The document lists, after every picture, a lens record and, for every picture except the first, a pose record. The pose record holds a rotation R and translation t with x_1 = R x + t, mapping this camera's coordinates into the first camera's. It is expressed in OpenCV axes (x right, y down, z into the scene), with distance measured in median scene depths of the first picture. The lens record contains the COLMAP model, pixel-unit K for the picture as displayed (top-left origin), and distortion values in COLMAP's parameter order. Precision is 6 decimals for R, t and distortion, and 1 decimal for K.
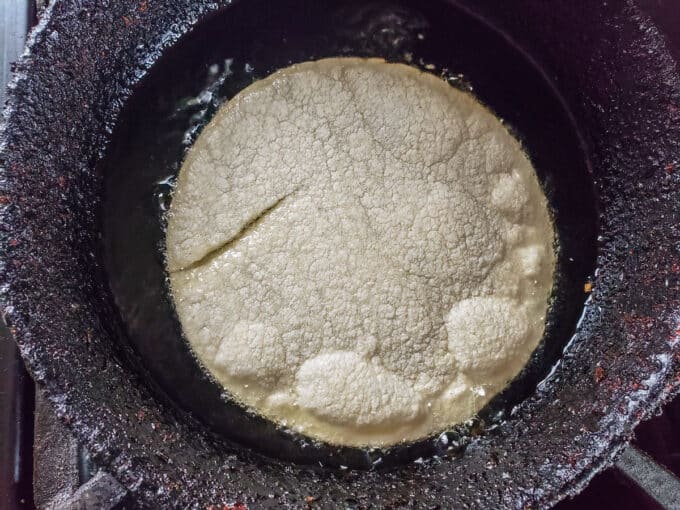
lens RADIAL K [[554.9, 0, 340.0], [0, 554.9, 255.0], [0, 0, 1]] dist [0.001507, -0.005146]
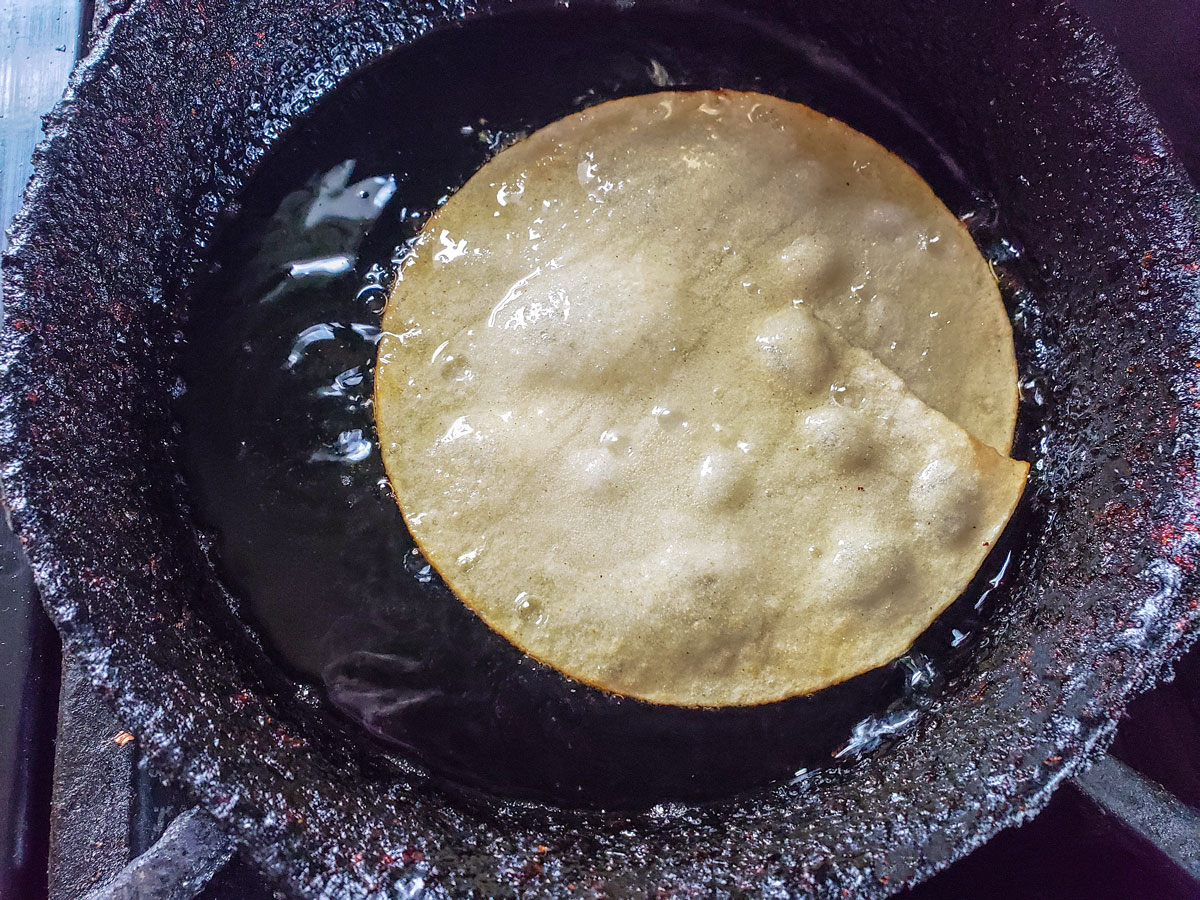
lens RADIAL K [[984.8, 0, 592.9], [0, 984.8, 453.2], [0, 0, 1]] dist [-0.006078, 0.002303]
pose [[0.999400, -0.028293, -0.019968, 0.027187], [0.025376, 0.990701, -0.133671, 0.185384], [0.023565, 0.133084, 0.990825, -0.015371]]
